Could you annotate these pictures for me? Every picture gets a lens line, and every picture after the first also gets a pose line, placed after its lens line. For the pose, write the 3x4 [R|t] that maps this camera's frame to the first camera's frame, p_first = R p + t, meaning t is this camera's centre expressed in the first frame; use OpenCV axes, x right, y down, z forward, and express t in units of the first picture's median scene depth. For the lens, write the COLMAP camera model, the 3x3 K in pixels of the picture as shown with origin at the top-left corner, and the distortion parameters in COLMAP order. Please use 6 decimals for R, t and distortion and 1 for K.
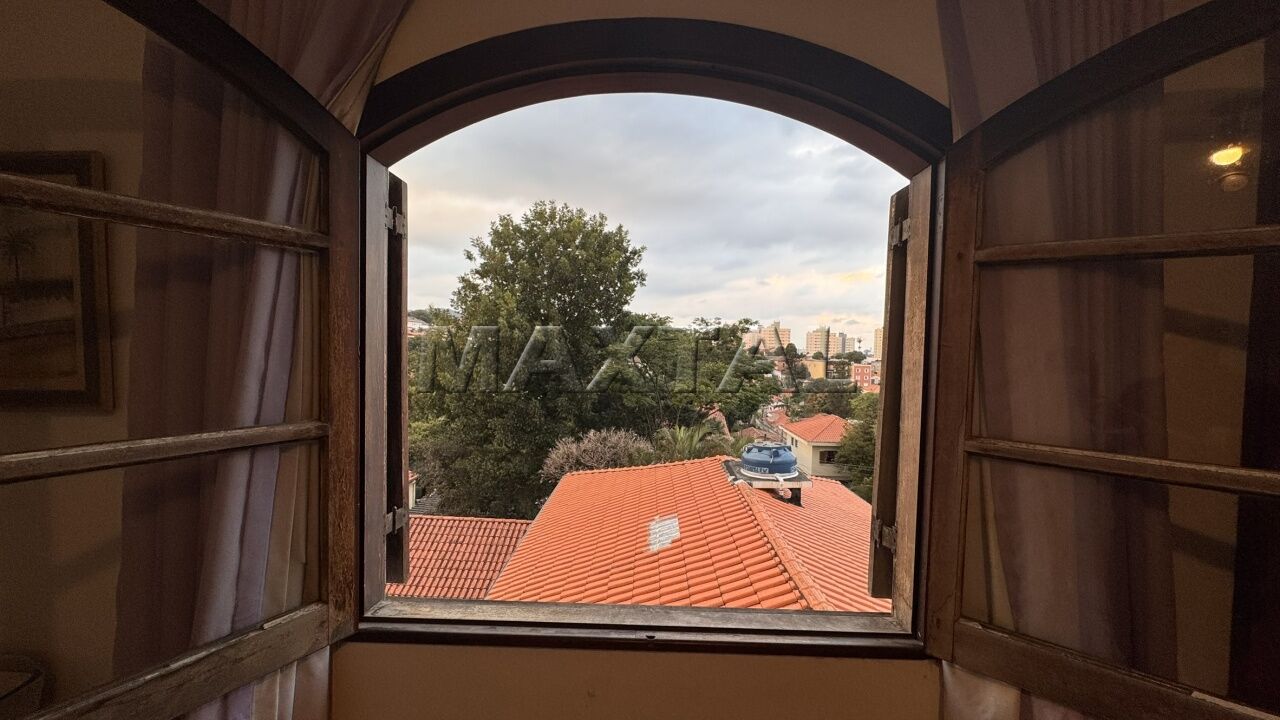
lens RADIAL K [[507.8, 0, 642.9], [0, 507.8, 357.6], [0, 0, 1]] dist [-0.000924, -0.000030]
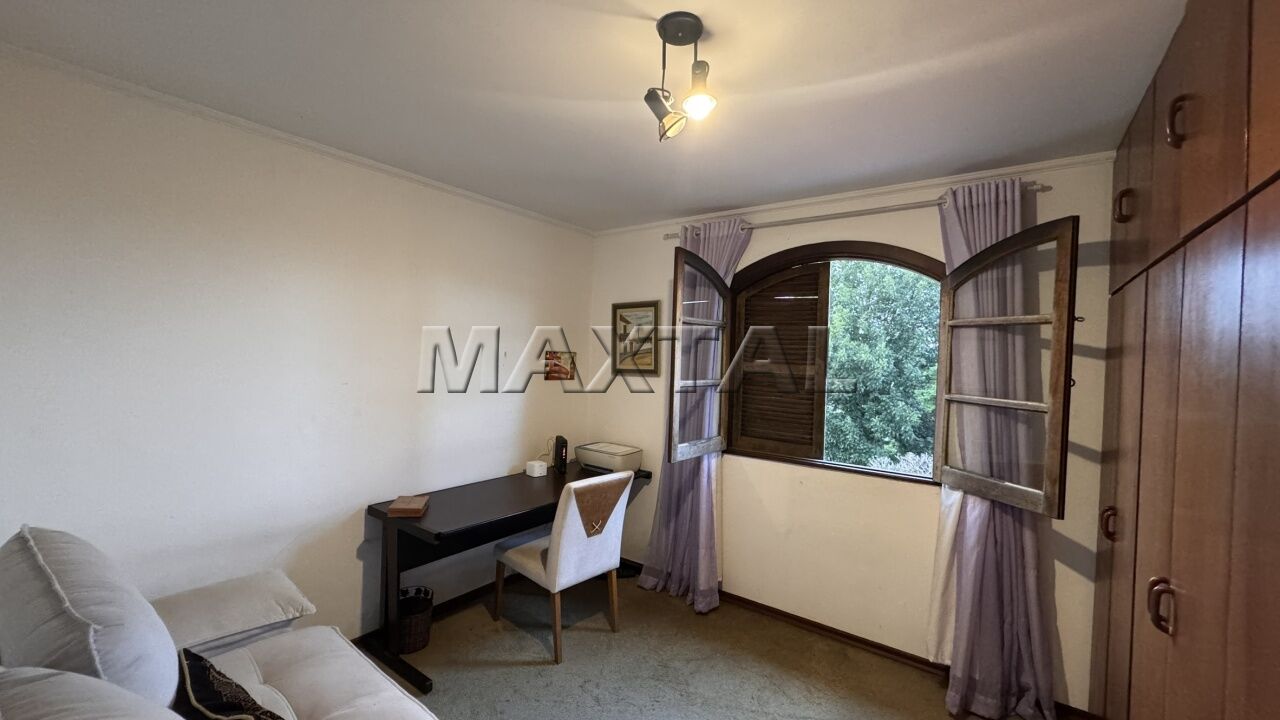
lens RADIAL K [[507.8, 0, 644.5], [0, 507.8, 357.7], [0, 0, 1]] dist [-0.000924, -0.000030]
pose [[0.819158, 0.007555, -0.573518, 0.088310], [-0.029509, 0.999144, -0.028987, 0.009840], [0.572808, 0.040669, 0.818680, -0.203741]]
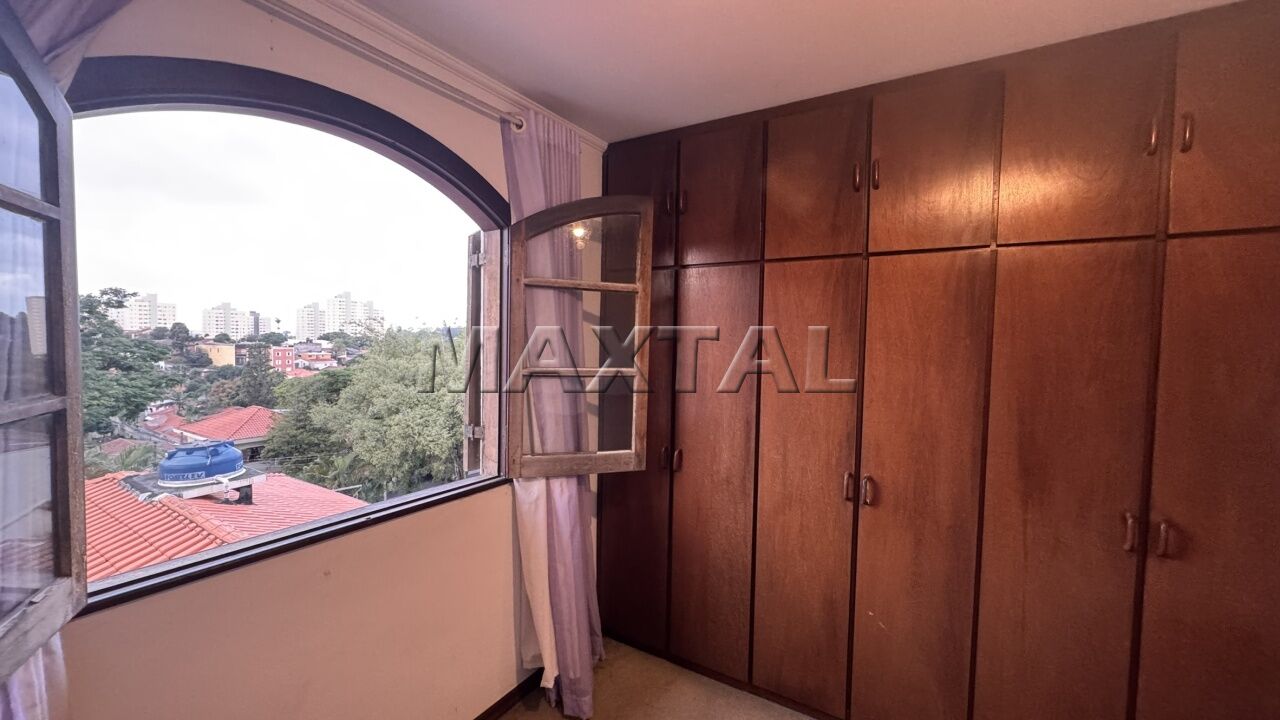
lens RADIAL K [[507.8, 0, 641.0], [0, 507.8, 358.7], [0, 0, 1]] dist [-0.000924, -0.000030]
pose [[0.513981, -0.051942, 0.856227, -0.091715], [0.017698, 0.998595, 0.049955, 0.002446], [-0.857619, -0.010522, 0.514178, -0.049724]]
